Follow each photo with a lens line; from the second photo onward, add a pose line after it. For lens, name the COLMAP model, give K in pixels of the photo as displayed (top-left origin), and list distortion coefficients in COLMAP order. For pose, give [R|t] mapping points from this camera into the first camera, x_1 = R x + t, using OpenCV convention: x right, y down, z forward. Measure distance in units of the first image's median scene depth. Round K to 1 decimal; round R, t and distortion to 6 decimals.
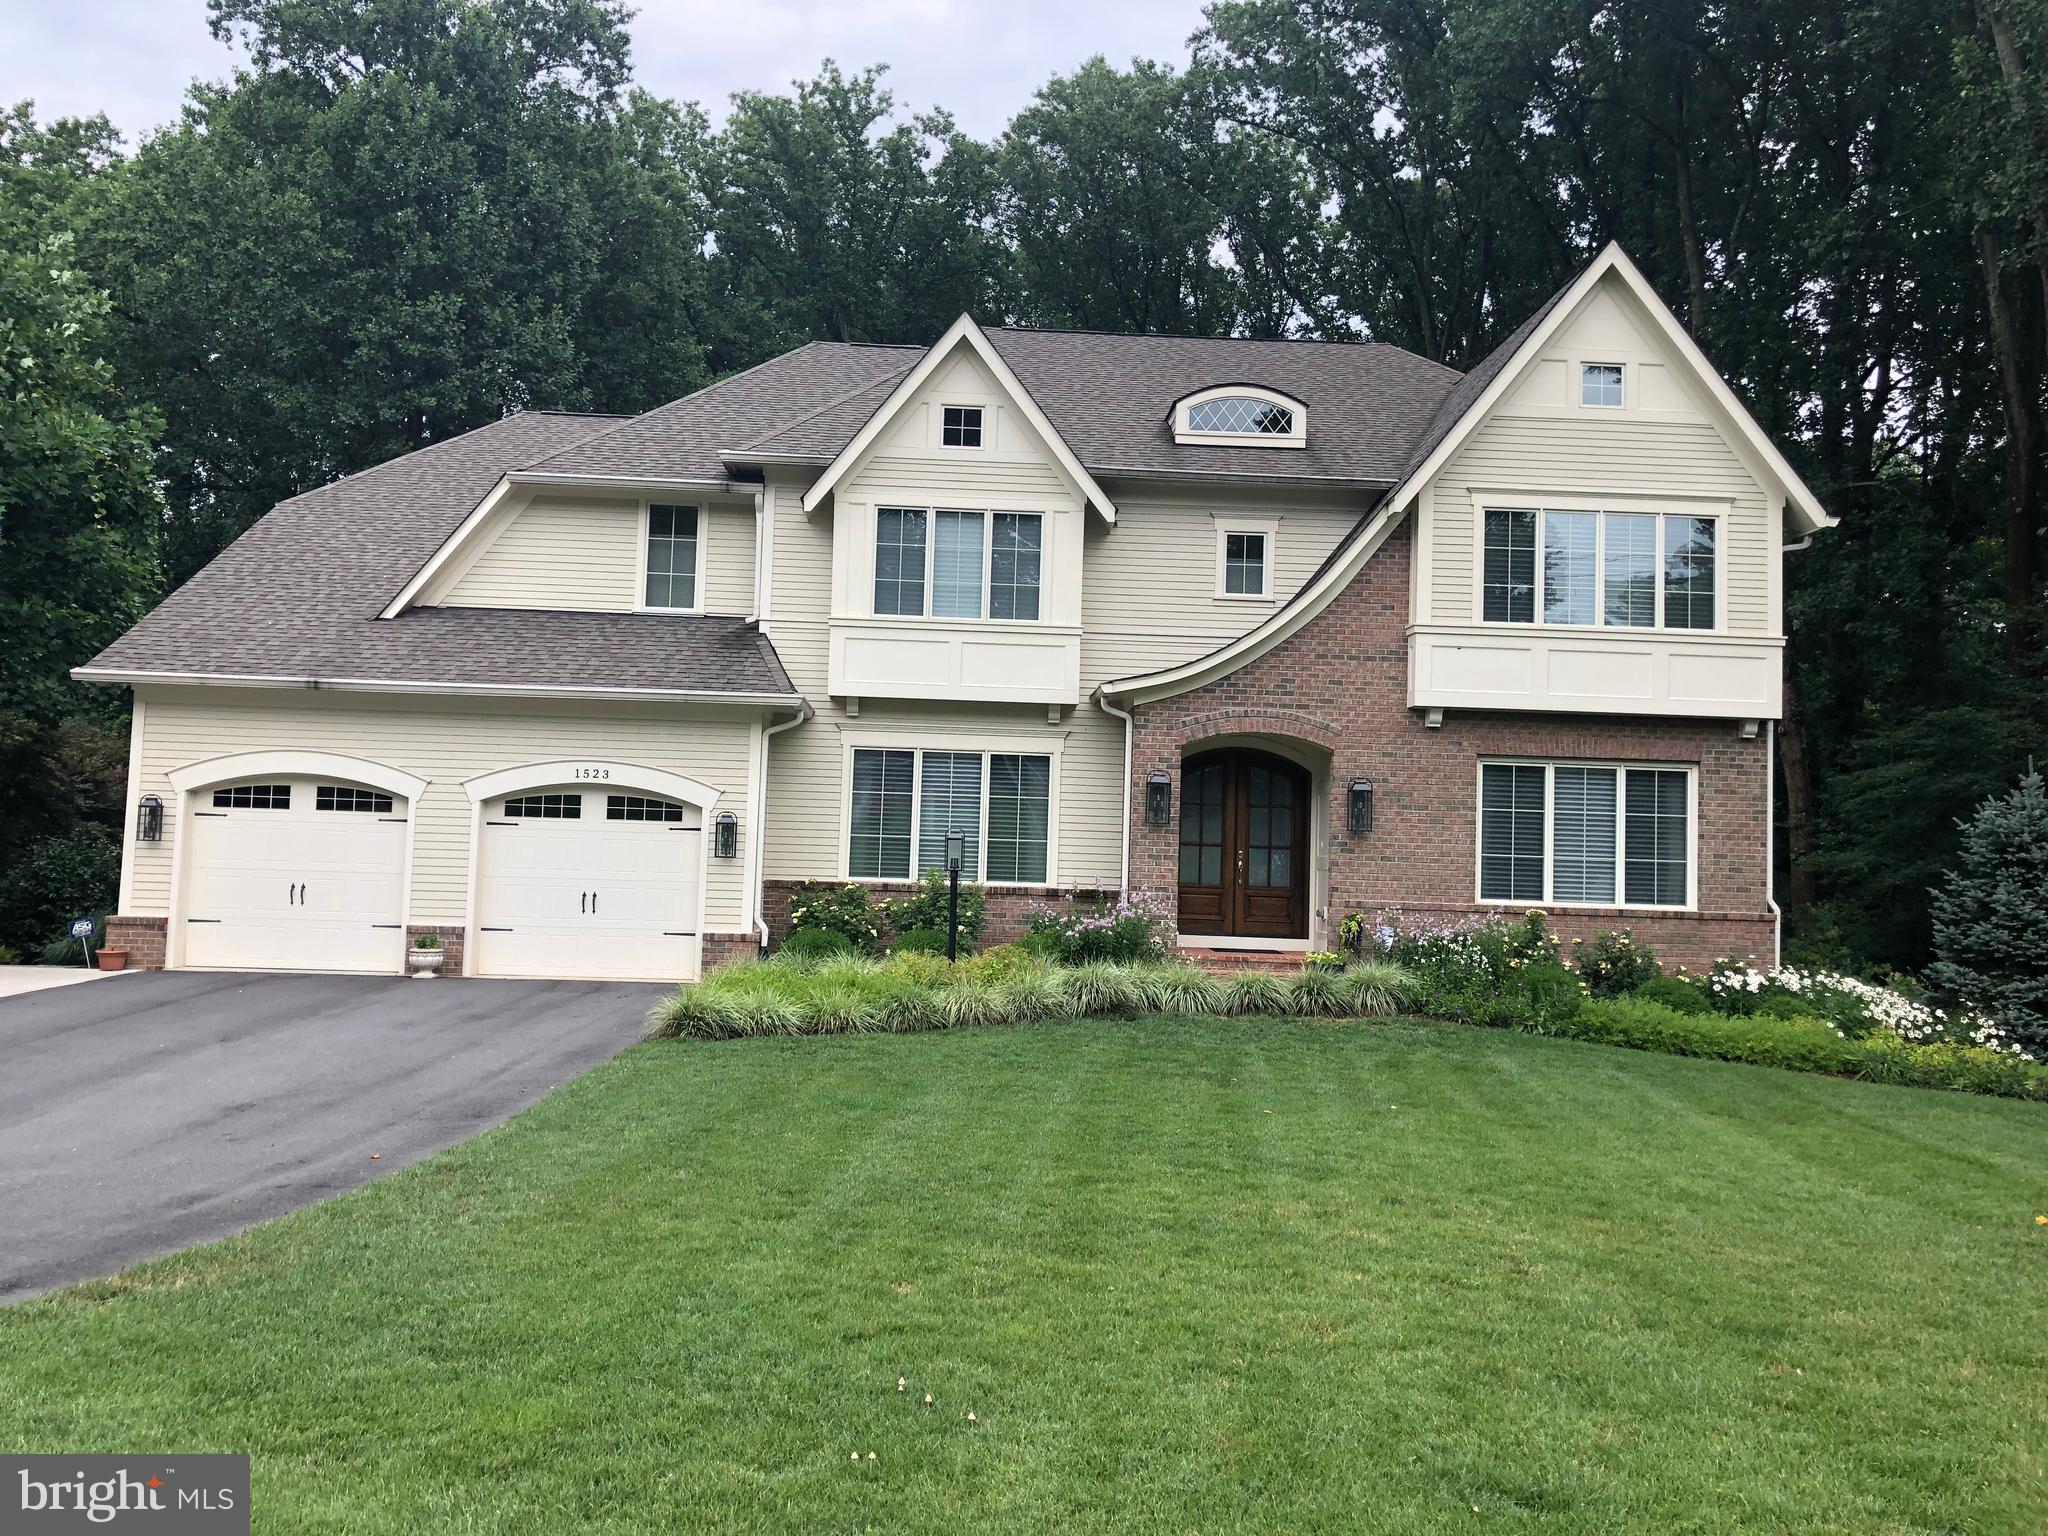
lens RADIAL K [[1646.3, 0, 1024.0], [0, 1646.3, 768.0], [0, 0, 1]] dist [0.048890, -0.063681]
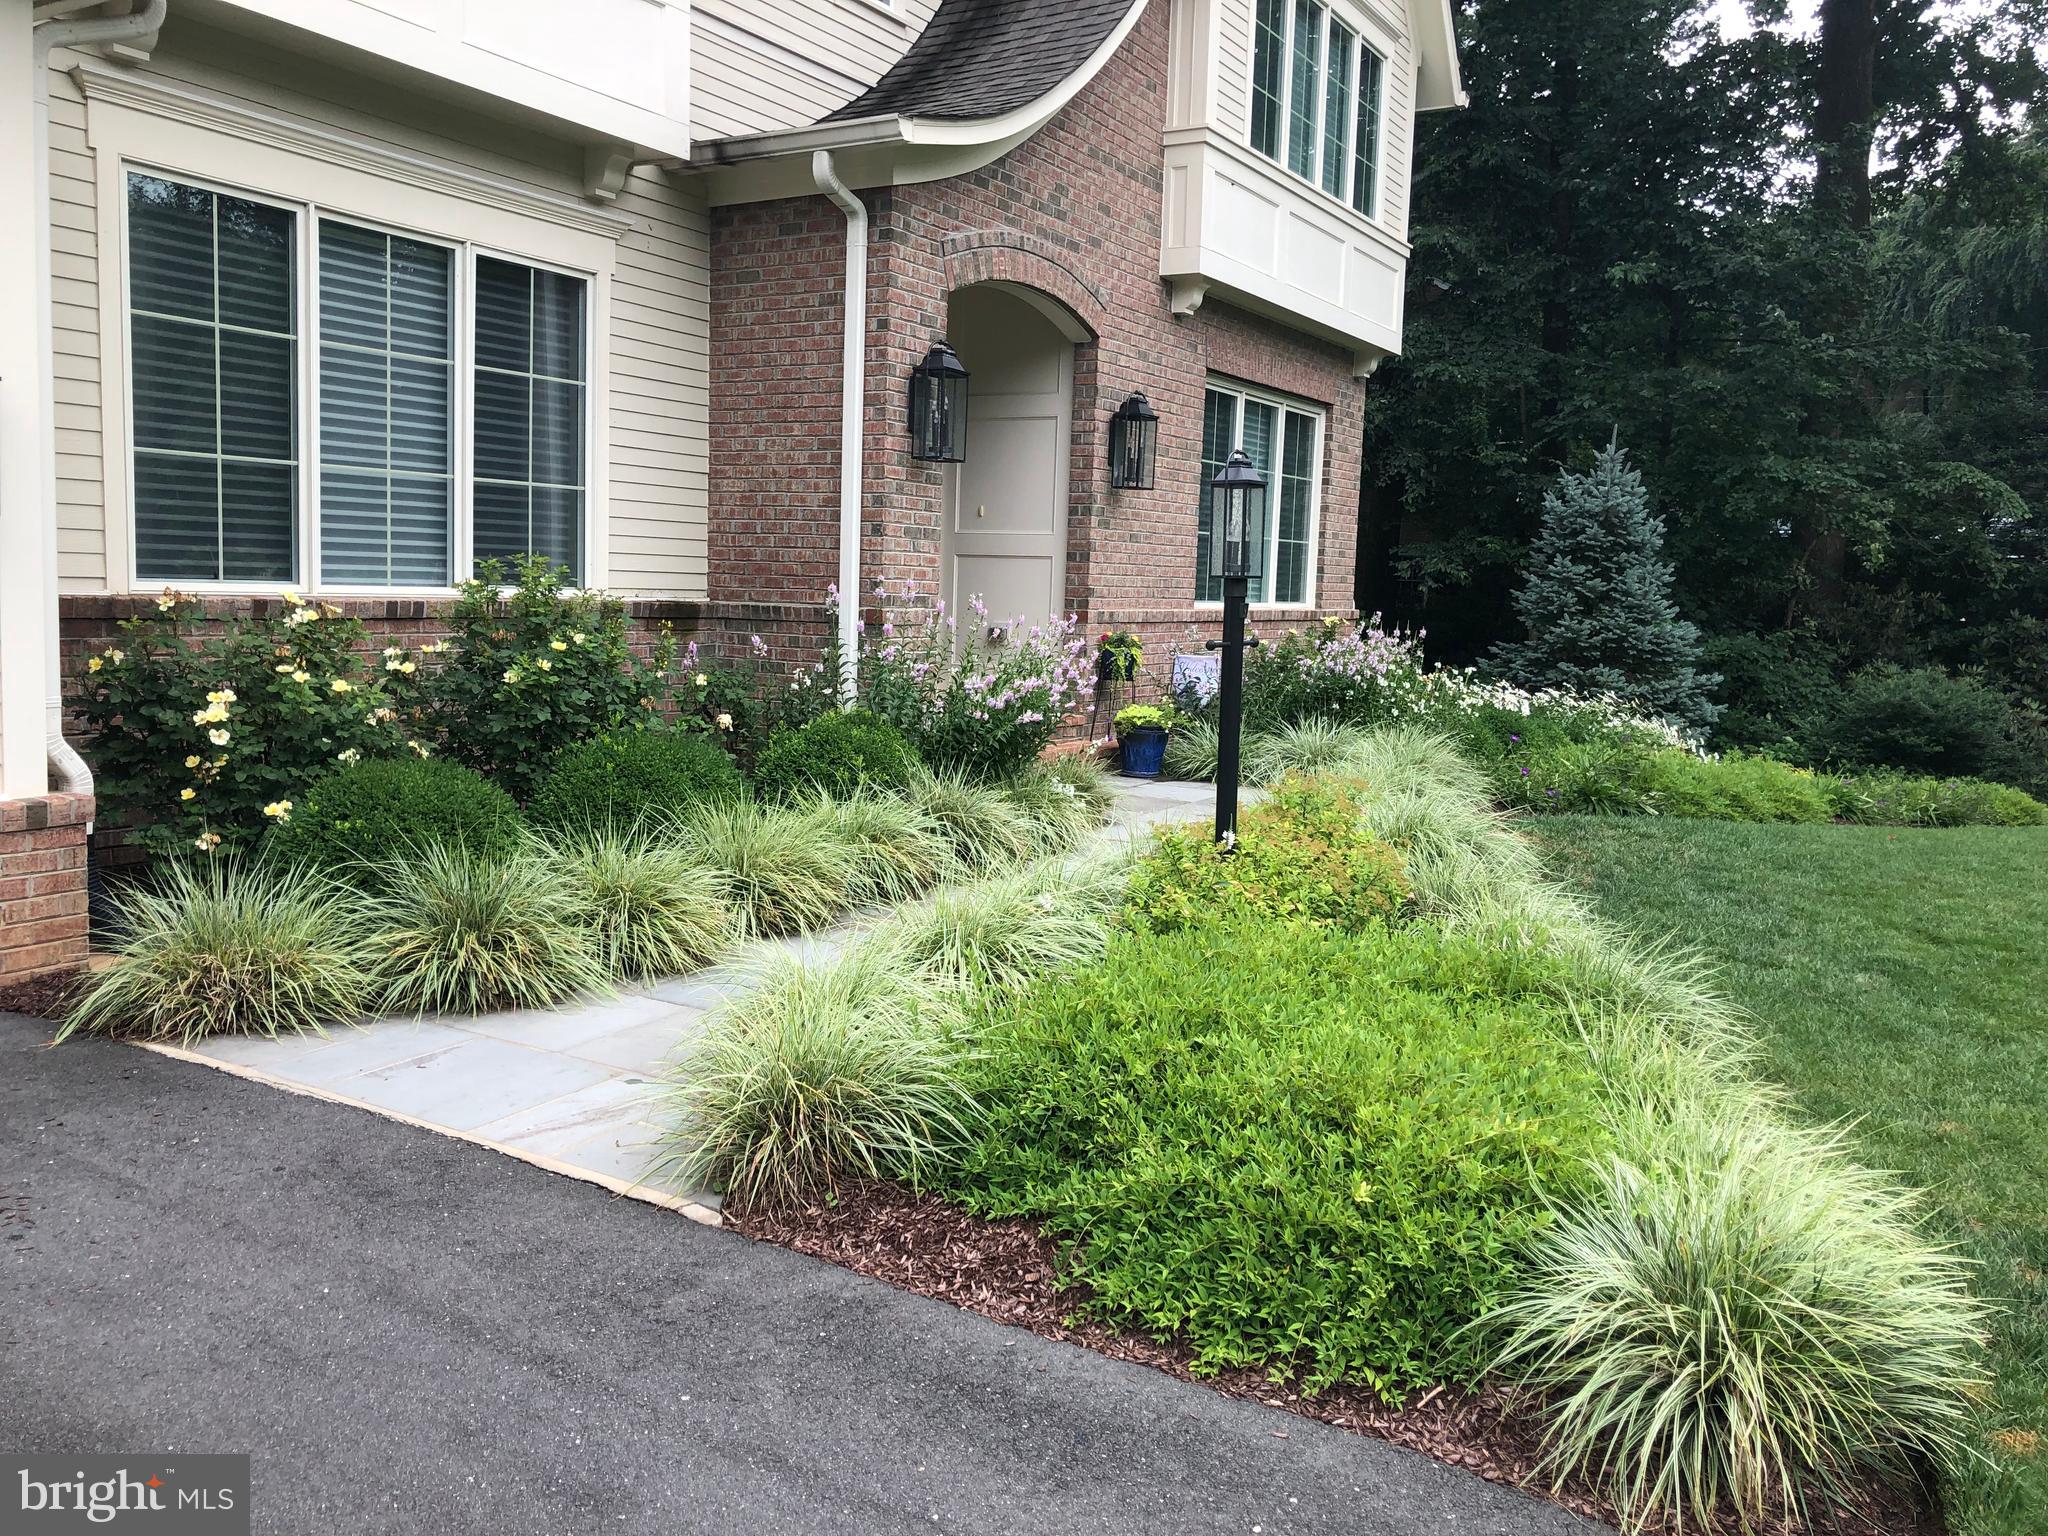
lens RADIAL K [[1646.3, 0, 1024.0], [0, 1646.3, 768.0], [0, 0, 1]] dist [0.048890, -0.063681]
pose [[0.565546, -0.107848, 0.817635, -0.287682], [-0.059384, 0.983514, 0.170803, 0.037214], [-0.822576, -0.145151, 0.549818, 0.685108]]
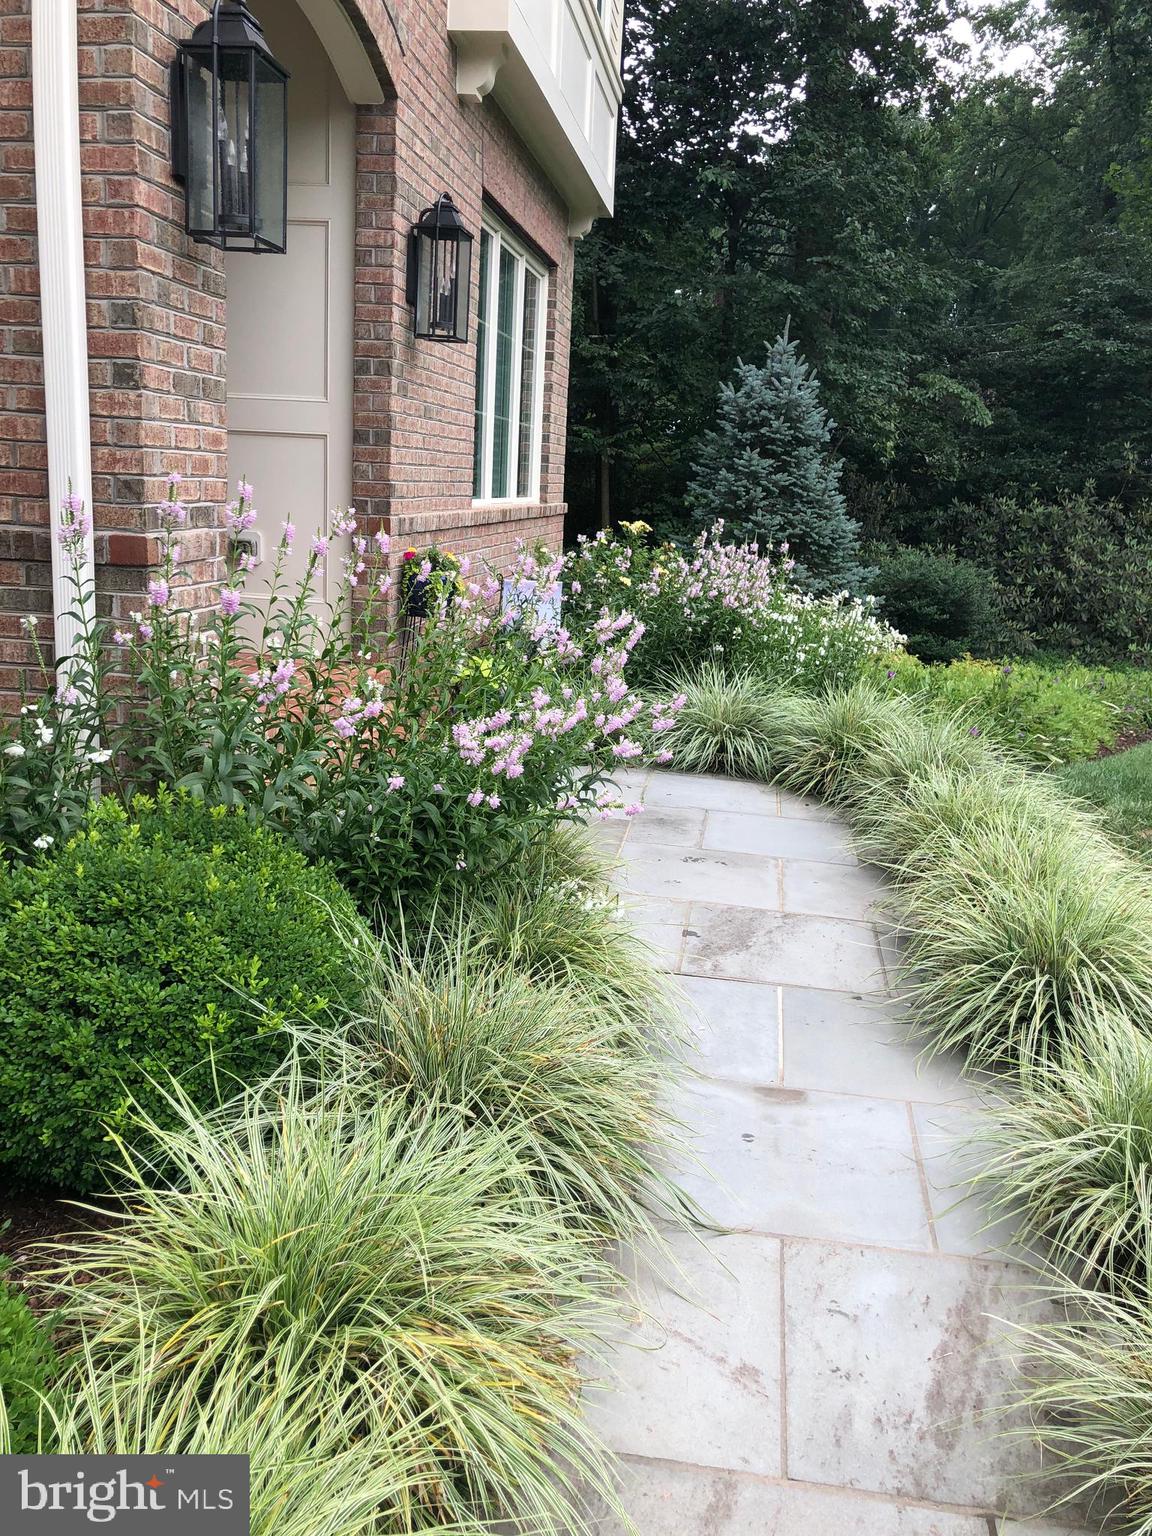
lens RADIAL K [[1234.7, 0, 576.0], [0, 1234.7, 768.0], [0, 0, 1]] dist [0.048890, -0.063681]
pose [[0.213170, -0.244702, 0.945875, -0.098164], [-0.100265, 0.957537, 0.270315, 0.051690], [-0.971857, -0.152461, 0.179583, 0.875161]]
